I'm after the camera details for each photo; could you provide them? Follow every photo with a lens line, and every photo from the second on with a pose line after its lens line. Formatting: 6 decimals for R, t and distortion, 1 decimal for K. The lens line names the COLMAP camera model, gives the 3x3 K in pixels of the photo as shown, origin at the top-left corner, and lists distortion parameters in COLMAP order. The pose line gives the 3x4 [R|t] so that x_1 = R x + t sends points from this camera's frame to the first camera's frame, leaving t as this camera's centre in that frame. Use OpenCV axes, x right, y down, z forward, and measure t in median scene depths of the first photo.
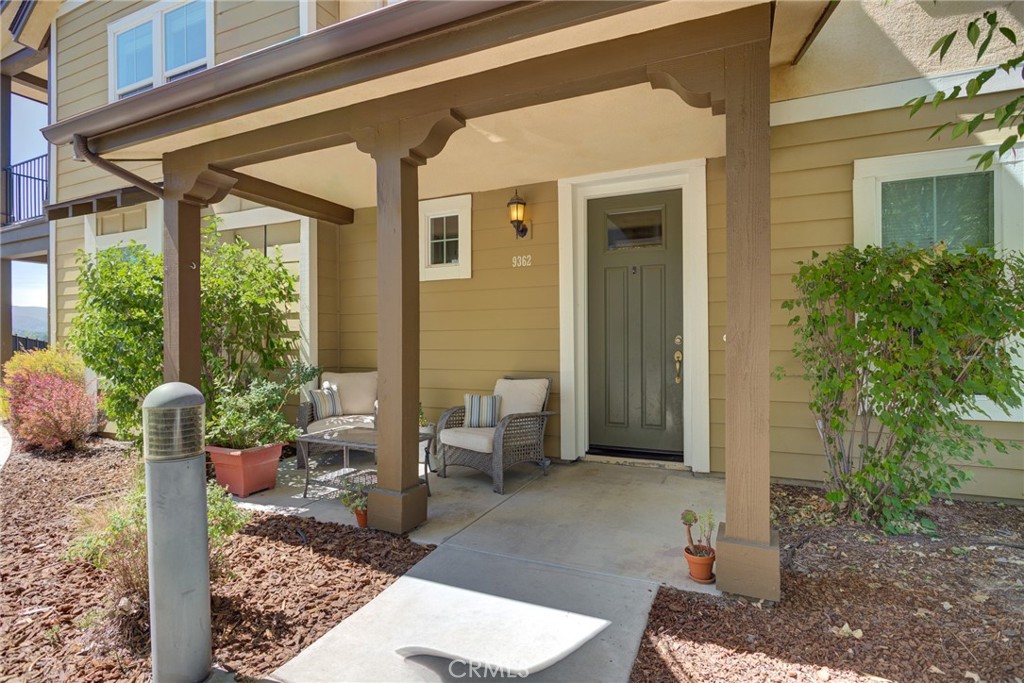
lens RADIAL K [[491.2, 0, 513.2], [0, 491.2, 343.0], [0, 0, 1]] dist [-0.009340, 0.000721]
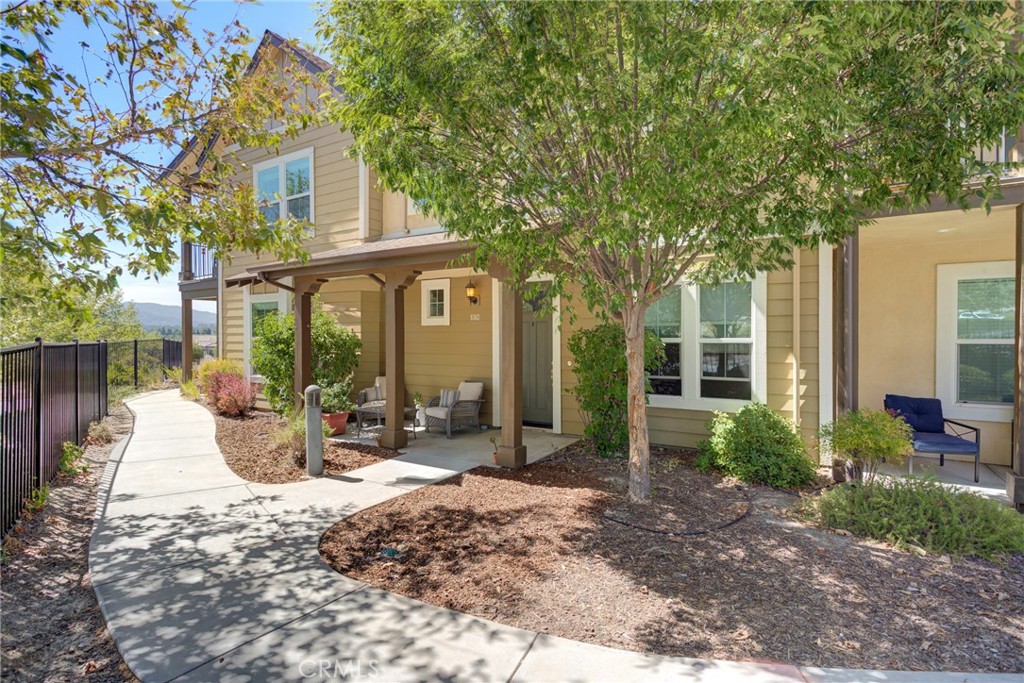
lens RADIAL K [[474.5, 0, 509.1], [0, 474.5, 340.6], [0, 0, 1]] dist [-0.002834, 0.002896]
pose [[0.991171, 0.007540, -0.132372, 0.446633], [-0.007105, 0.999968, 0.003758, -0.104083], [0.132396, -0.002785, 0.991193, -0.858766]]
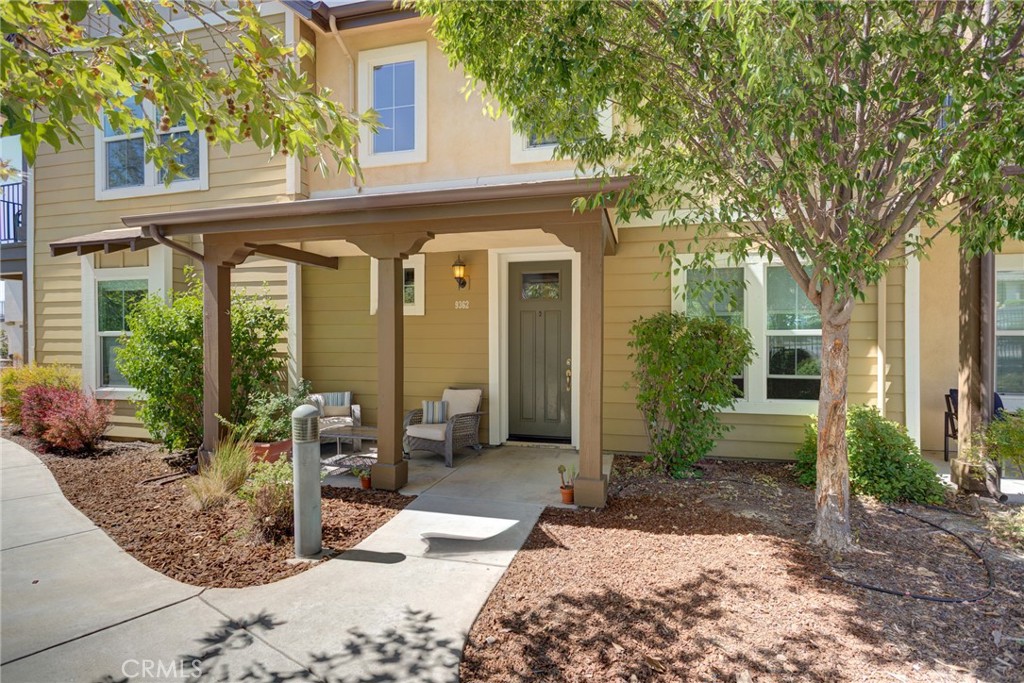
lens RADIAL K [[474.5, 0, 510.3], [0, 474.5, 345.0], [0, 0, 1]] dist [-0.002834, 0.002896]
pose [[0.987901, 0.003252, 0.155052, -0.067517], [-0.004418, 0.999964, 0.007176, -0.074468], [-0.155023, -0.007774, 0.987880, -0.433875]]
